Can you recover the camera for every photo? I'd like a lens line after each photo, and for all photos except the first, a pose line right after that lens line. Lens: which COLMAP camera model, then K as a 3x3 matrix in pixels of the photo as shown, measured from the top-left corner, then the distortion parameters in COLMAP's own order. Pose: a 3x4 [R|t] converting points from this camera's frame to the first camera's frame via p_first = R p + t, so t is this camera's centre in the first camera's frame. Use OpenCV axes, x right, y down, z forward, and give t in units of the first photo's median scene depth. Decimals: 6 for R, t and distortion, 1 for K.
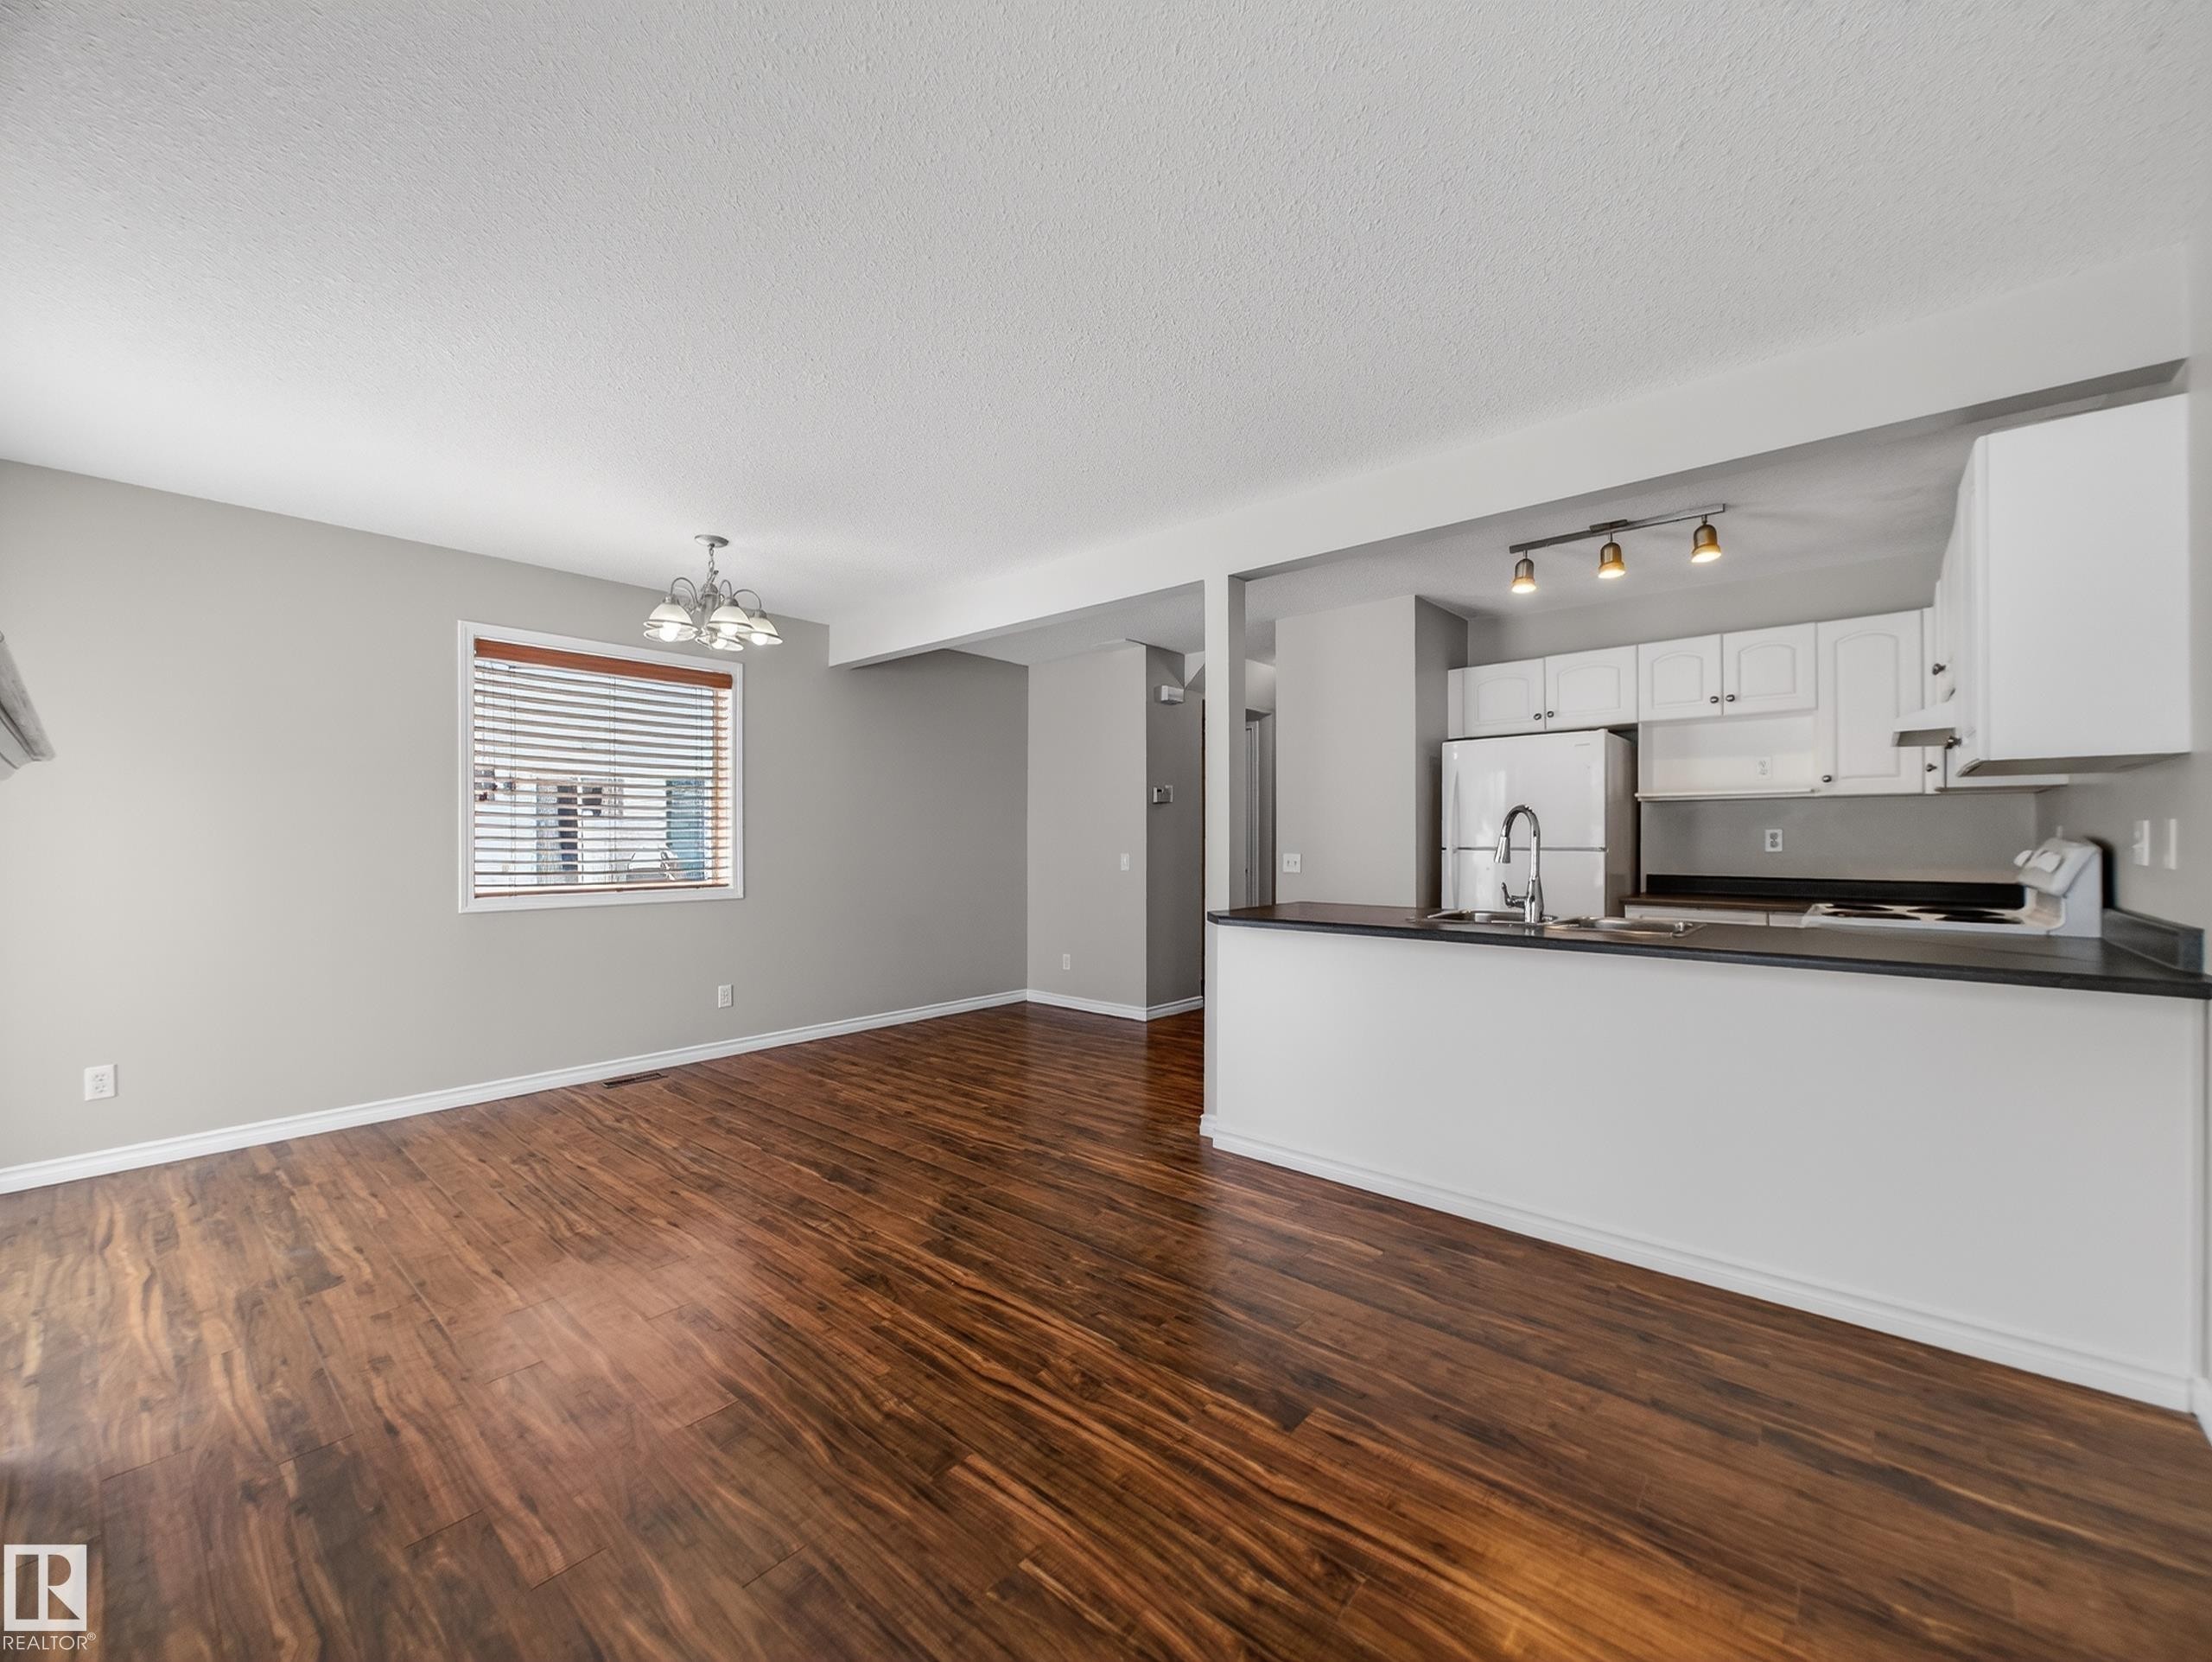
lens RADIAL K [[884.8, 0, 1108.2], [0, 884.8, 846.2], [0, 0, 1]] dist [-0.005881, 0.000007]
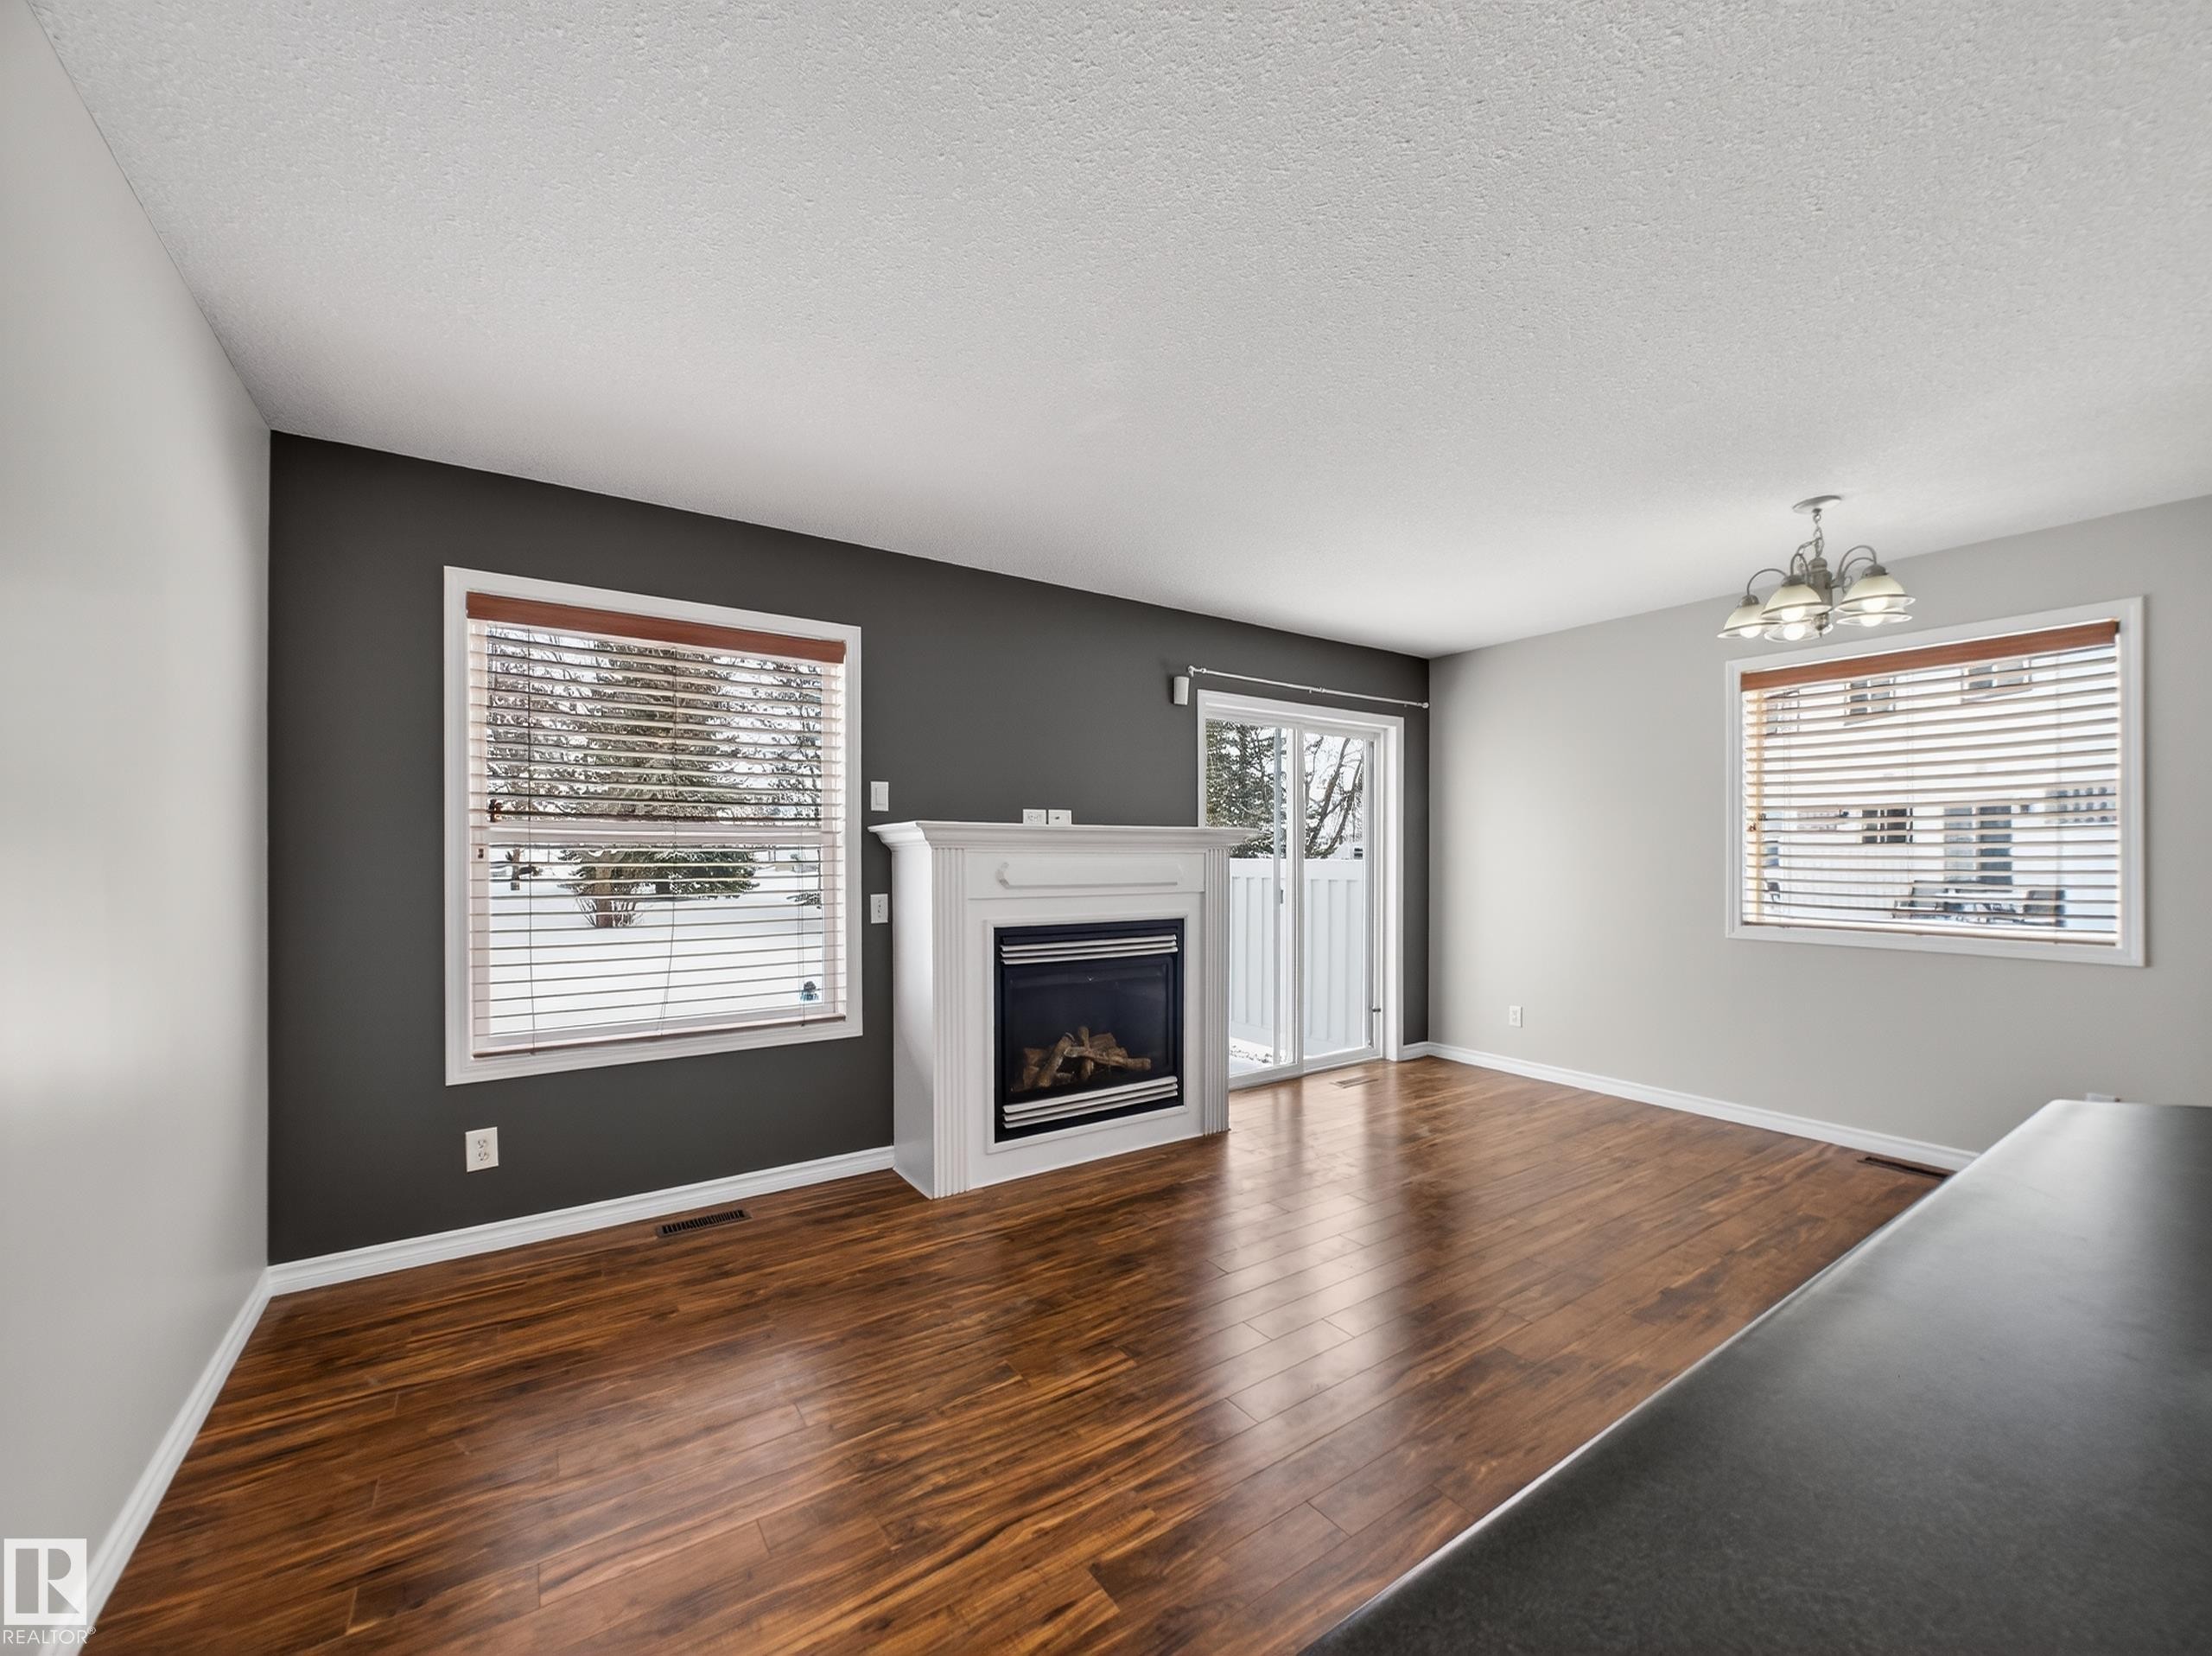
lens RADIAL K [[884.8, 0, 1123.5], [0, 884.8, 858.5], [0, 0, 1]] dist [-0.005881, 0.000007]
pose [[-0.247352, 0.006720, -0.968902, 0.522845], [-0.008007, 0.999928, 0.008980, -0.025132], [0.968892, 0.009979, -0.247281, 0.624089]]
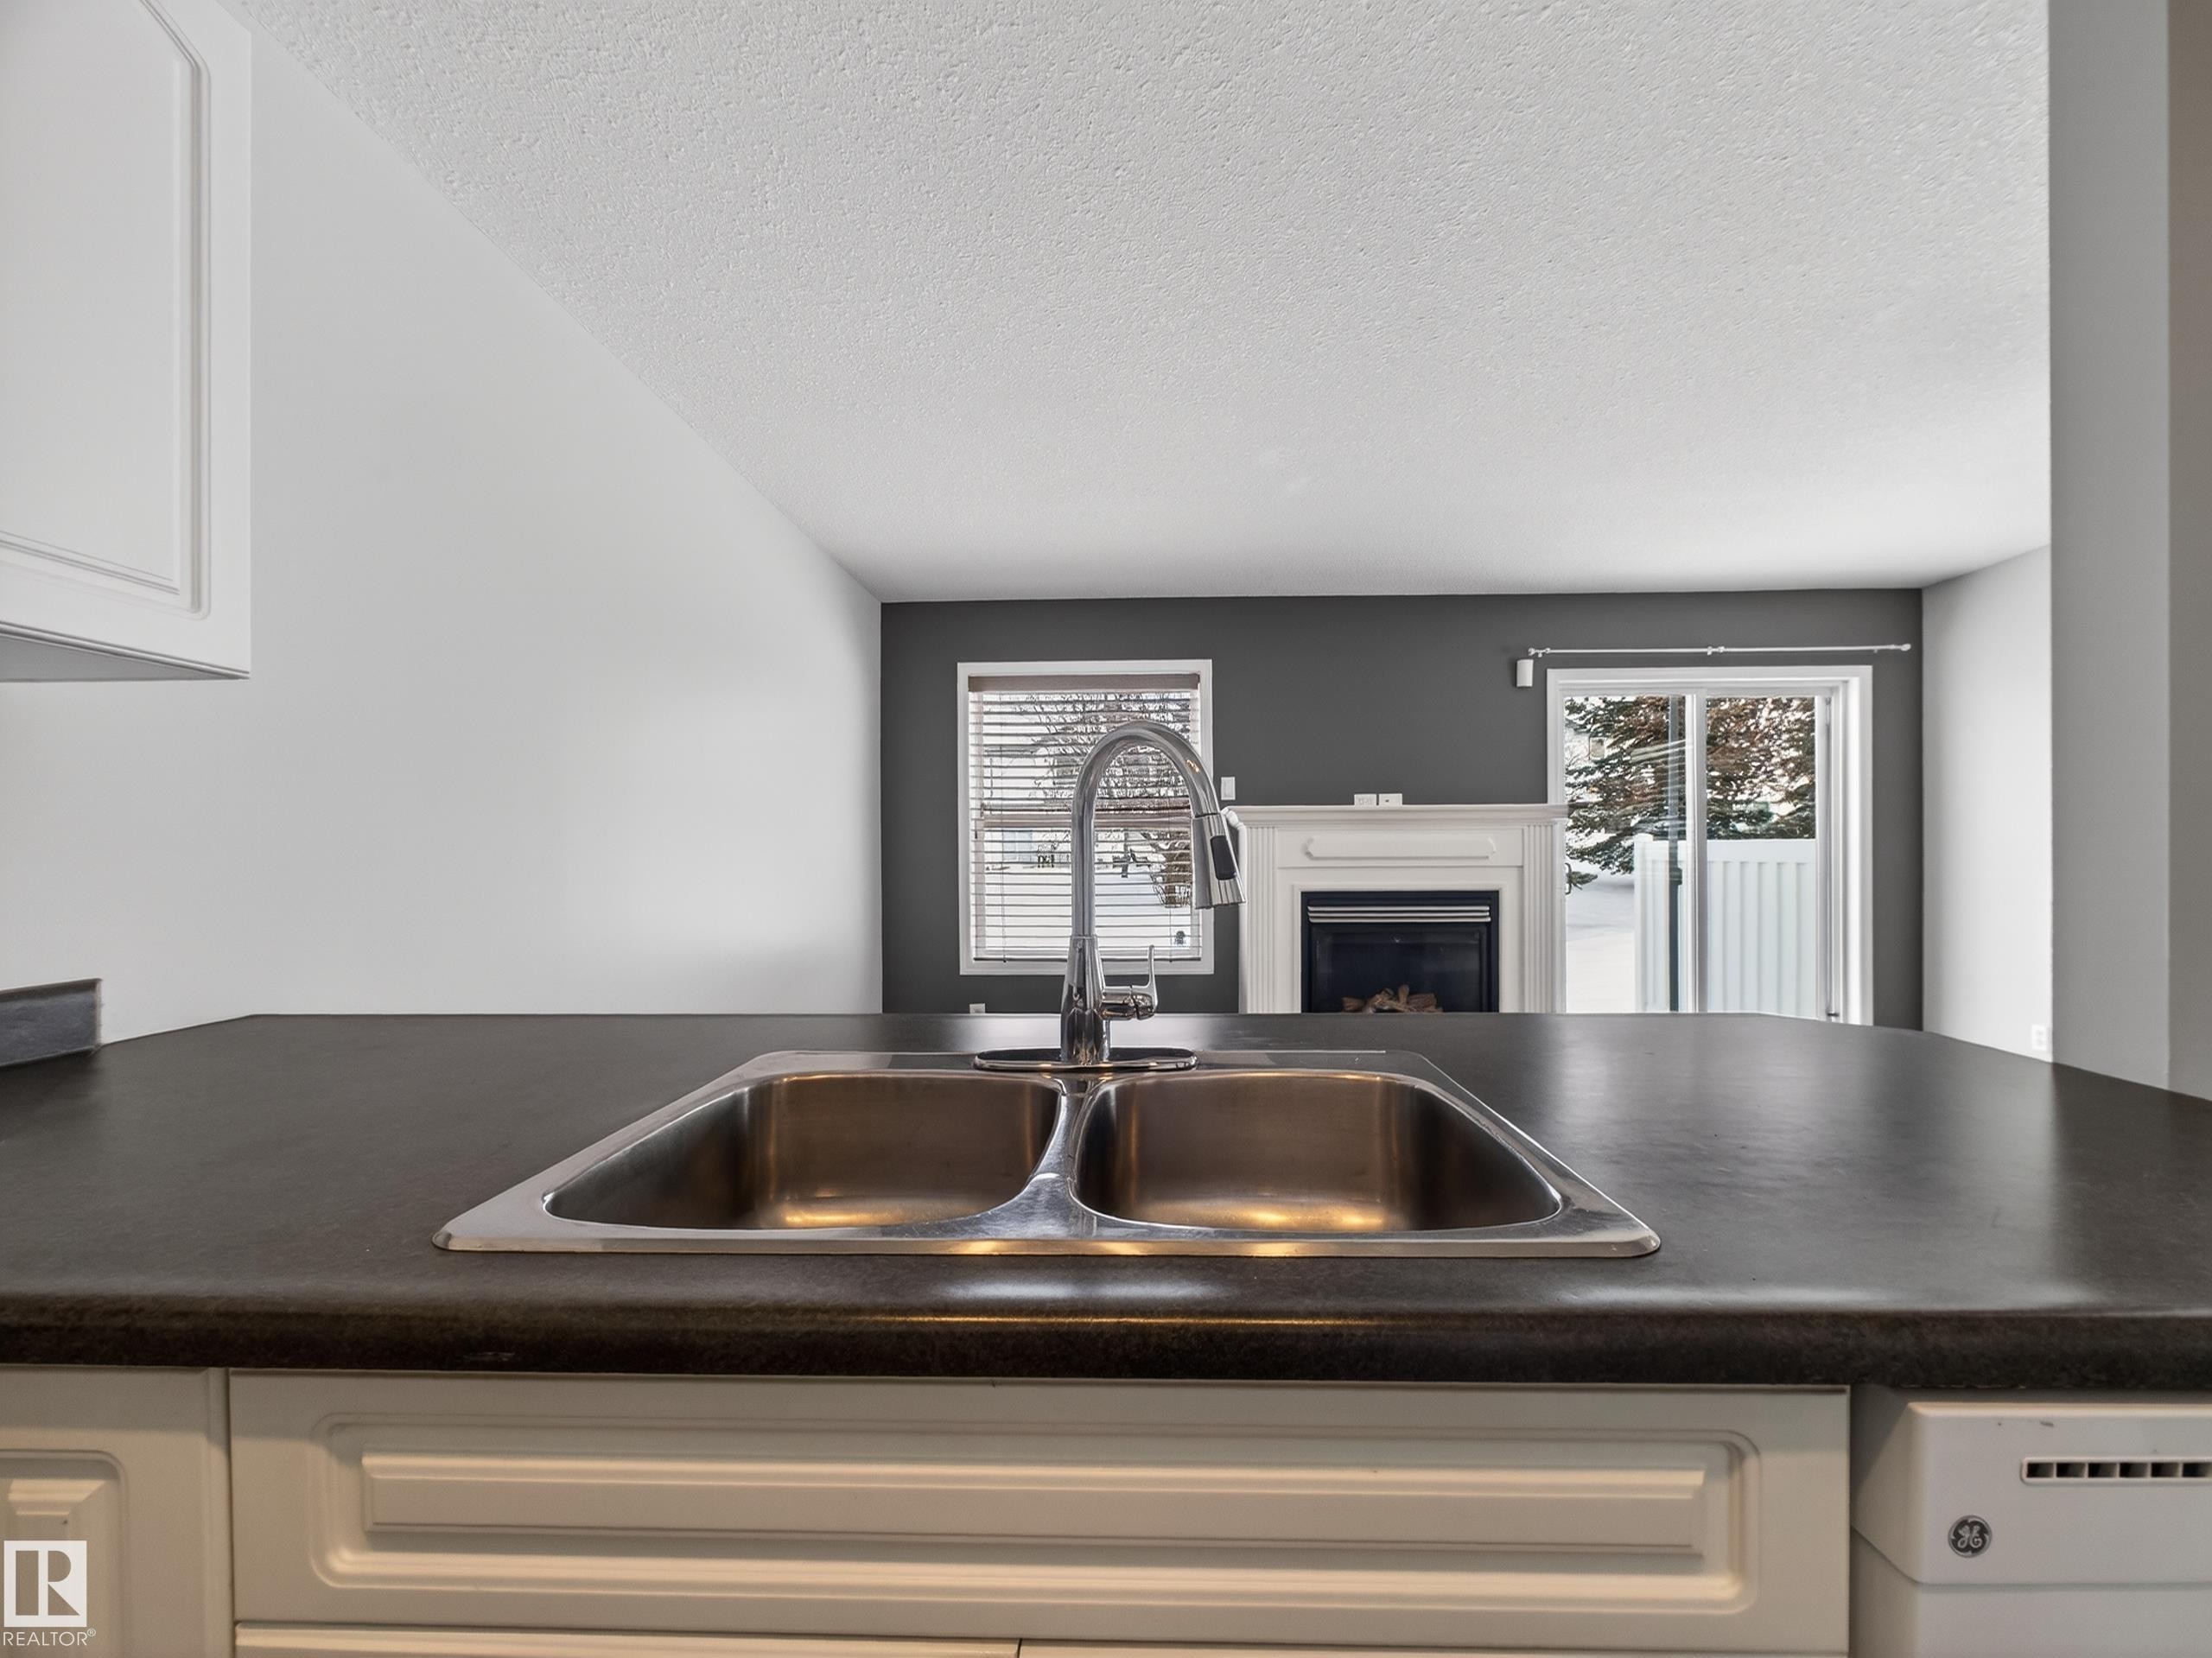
lens RADIAL K [[884.6, 0, 1124.0], [0, 884.6, 848.7], [0, 0, 1]] dist [-0.005881, 0.000007]
pose [[-0.774070, 0.003058, -0.633092, 0.551154], [0.001101, 0.999993, 0.003484, -0.001608], [0.633099, 0.002000, -0.774068, 1.011263]]
